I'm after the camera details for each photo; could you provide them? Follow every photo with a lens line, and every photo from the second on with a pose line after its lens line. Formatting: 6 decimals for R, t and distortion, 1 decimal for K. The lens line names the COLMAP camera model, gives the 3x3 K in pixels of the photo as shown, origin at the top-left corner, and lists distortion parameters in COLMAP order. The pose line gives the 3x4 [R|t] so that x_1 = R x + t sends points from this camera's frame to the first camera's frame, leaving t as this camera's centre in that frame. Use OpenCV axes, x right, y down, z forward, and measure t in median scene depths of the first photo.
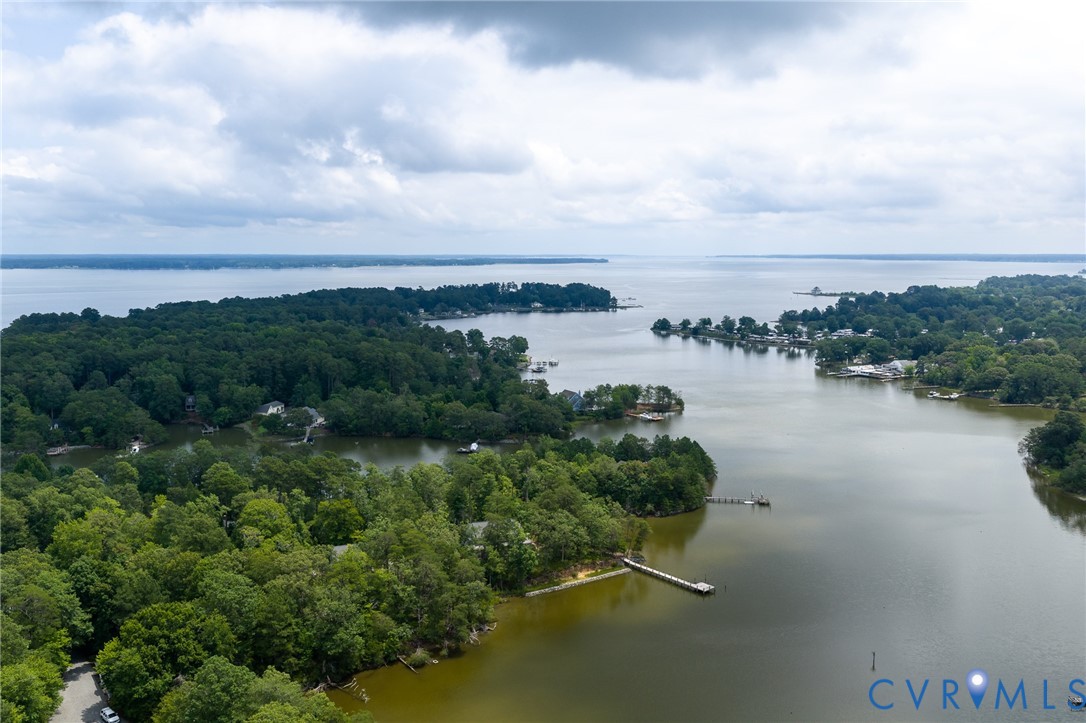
lens RADIAL K [[896.6, 0, 538.4], [0, 896.6, 370.2], [0, 0, 1]] dist [0.015306, -0.028074]
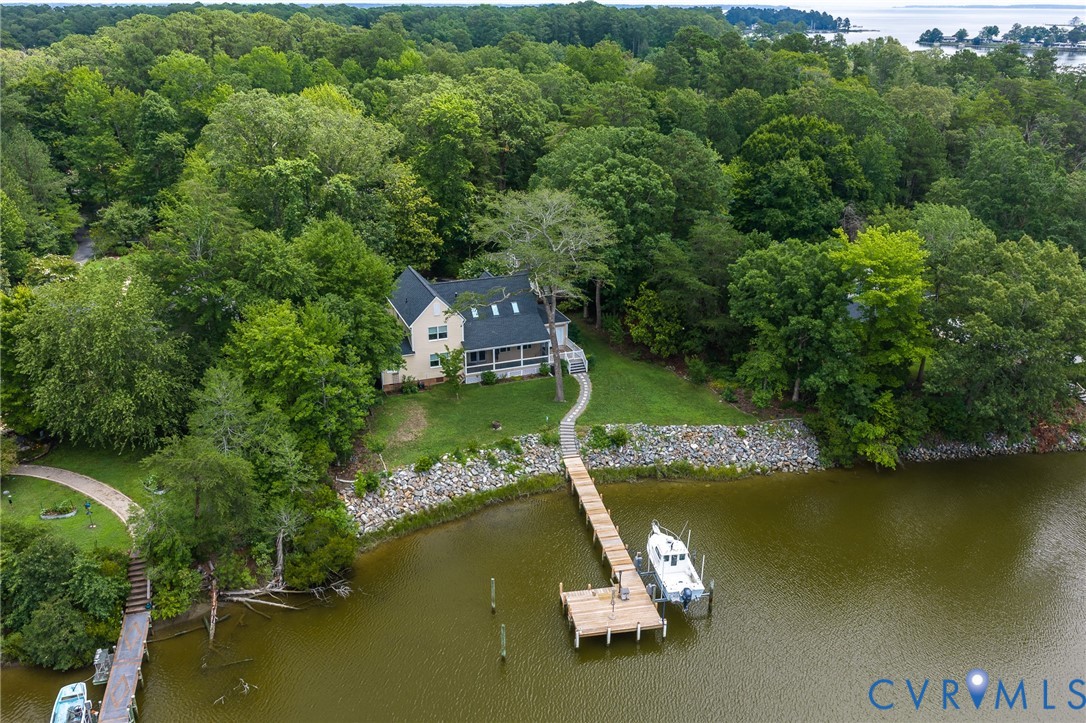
lens RADIAL K [[896.6, 0, 545.1], [0, 896.6, 363.8], [0, 0, 1]] dist [0.015306, -0.028074]
pose [[0.986949, 0.061344, -0.148894, -0.185510], [-0.022272, 0.967715, 0.251060, 0.103397], [0.159488, -0.244467, 0.956451, 0.095993]]
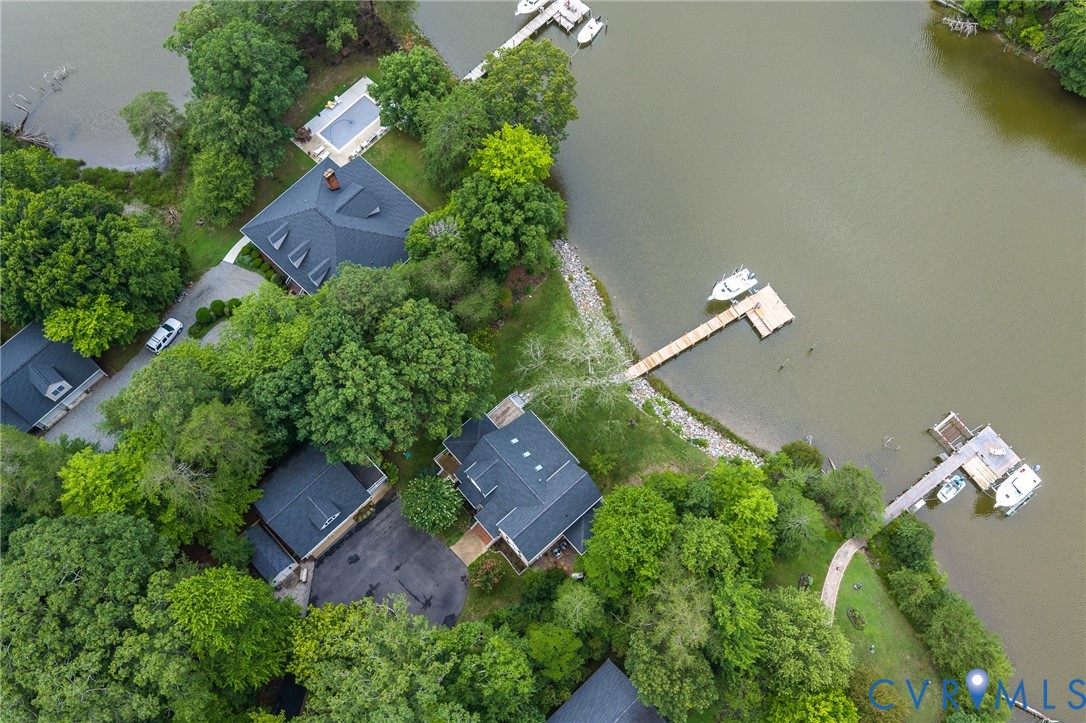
lens RADIAL K [[896.6, 0, 539.7], [0, 896.6, 361.9], [0, 0, 1]] dist [0.015306, -0.028074]
pose [[-0.196292, -0.914170, 0.354632, -0.279251], [0.124699, 0.335458, 0.933766, -0.065546], [-0.972584, 0.227513, 0.048148, 0.253362]]
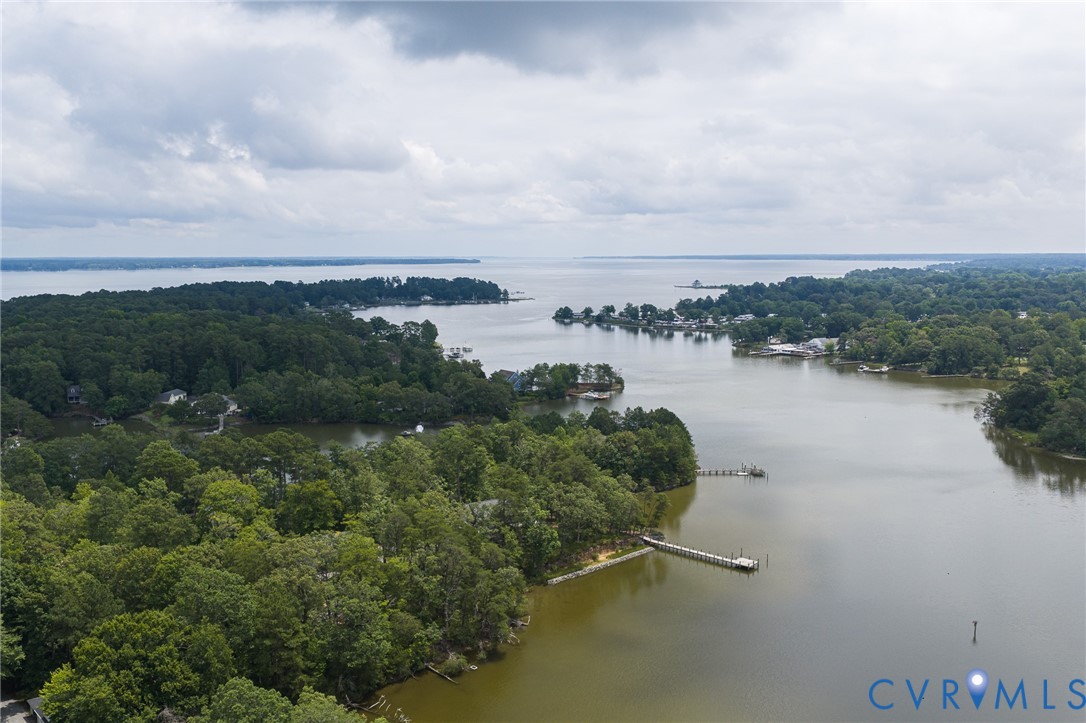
lens RADIAL K [[896.6, 0, 543.5], [0, 896.6, 337.3], [0, 0, 1]] dist [0.015306, -0.028074]
pose [[0.988819, -0.016367, 0.148218, -0.070461], [0.021990, 0.999096, -0.036380, 0.025043], [-0.147489, 0.039232, 0.988285, 0.077966]]
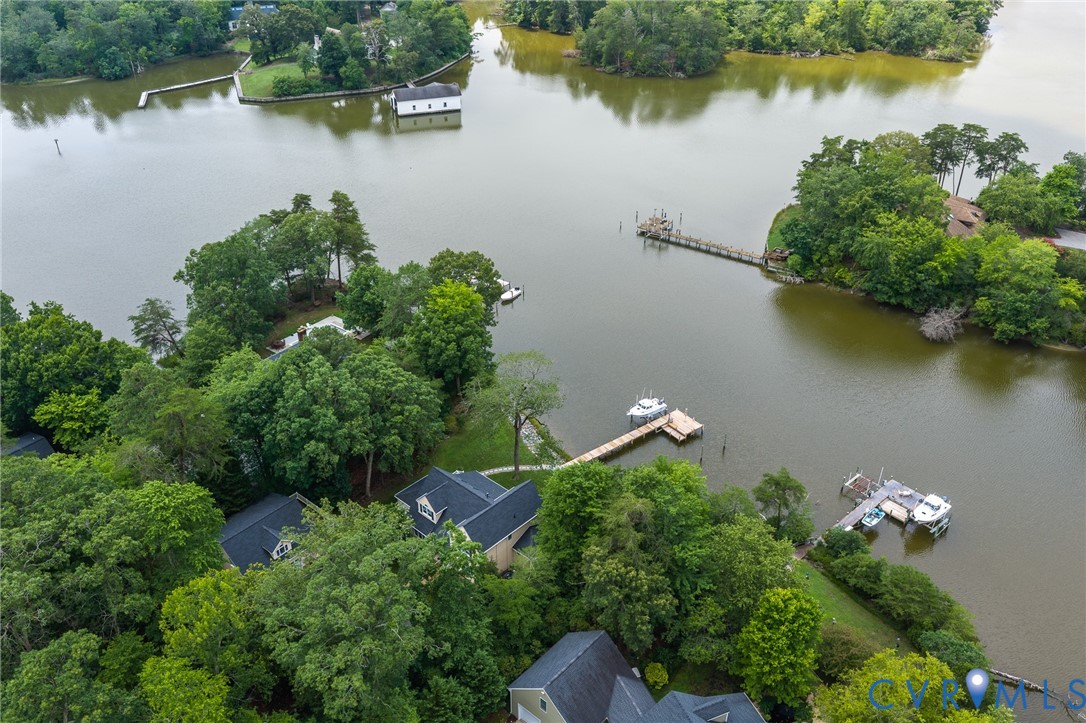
lens RADIAL K [[896.6, 0, 539.4], [0, 896.6, 362.4], [0, 0, 1]] dist [0.015306, -0.028074]
pose [[-0.288623, -0.497495, 0.818044, -0.398094], [0.118588, 0.829250, 0.546151, -0.009082], [-0.950070, 0.254641, -0.180344, 0.288663]]
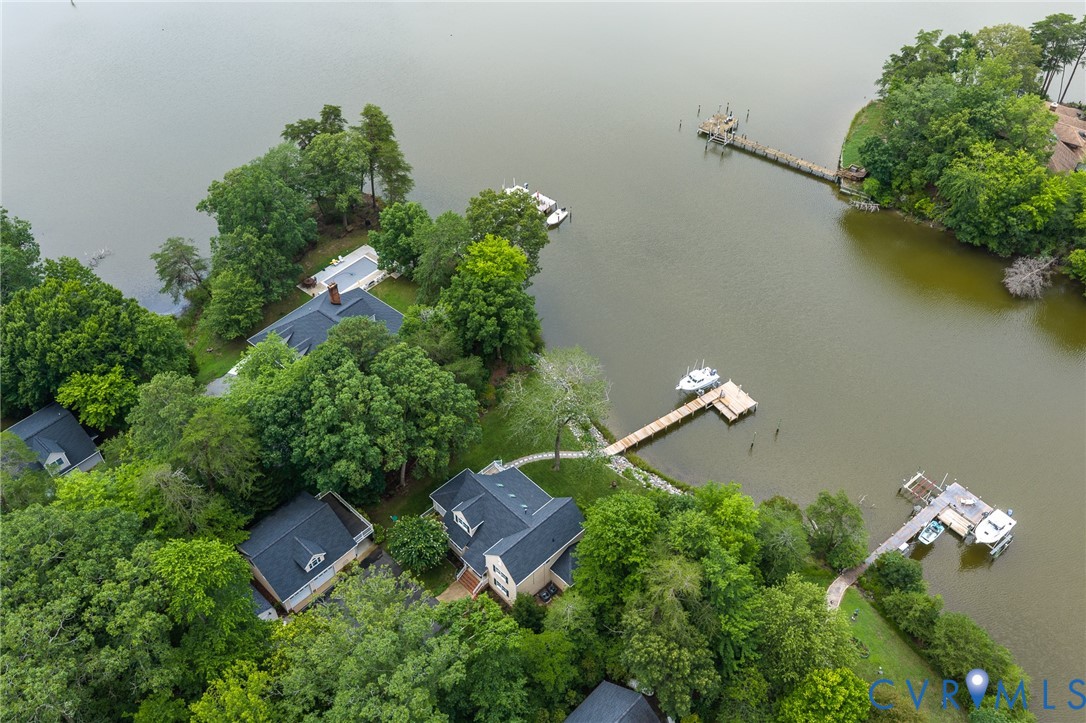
lens RADIAL K [[896.6, 0, 539.7], [0, 896.6, 359.4], [0, 0, 1]] dist [0.015306, -0.028074]
pose [[-0.234798, -0.675765, 0.698722, -0.354481], [0.121025, 0.692900, 0.710804, -0.037189], [-0.964481, 0.251458, -0.080907, 0.274334]]
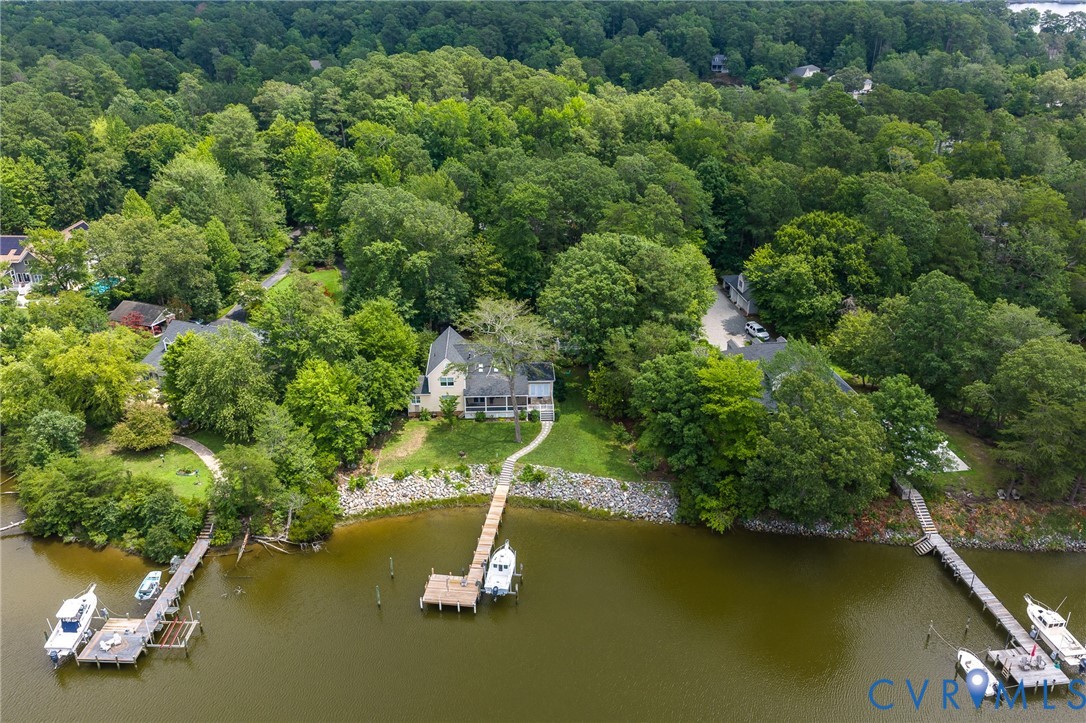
lens RADIAL K [[896.6, 0, 545.9], [0, 896.6, 369.7], [0, 0, 1]] dist [0.015306, -0.028074]
pose [[0.887115, 0.194635, -0.418503, -0.103716], [-0.058657, 0.946926, 0.316054, 0.057728], [0.457806, -0.255828, 0.851449, 0.060288]]
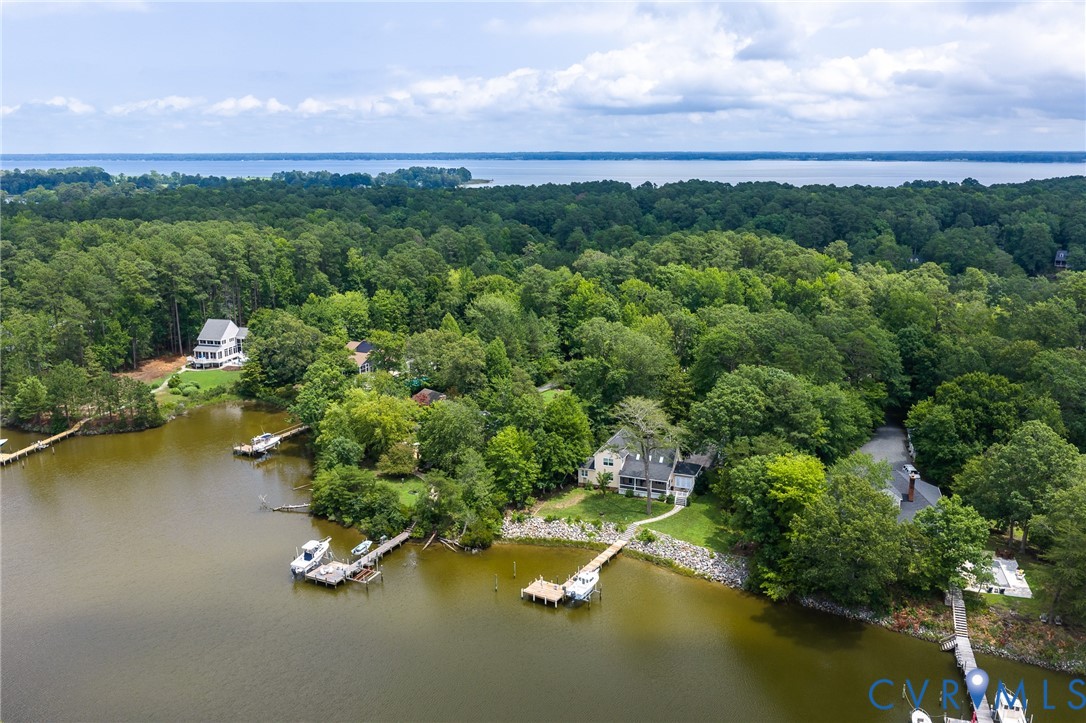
lens RADIAL K [[896.6, 0, 548.1], [0, 896.6, 370.8], [0, 0, 1]] dist [0.015306, -0.028074]
pose [[0.623276, 0.184070, -0.760030, -0.005911], [-0.098540, 0.982642, 0.157175, 0.060350], [0.775769, -0.023071, 0.630595, 0.039508]]
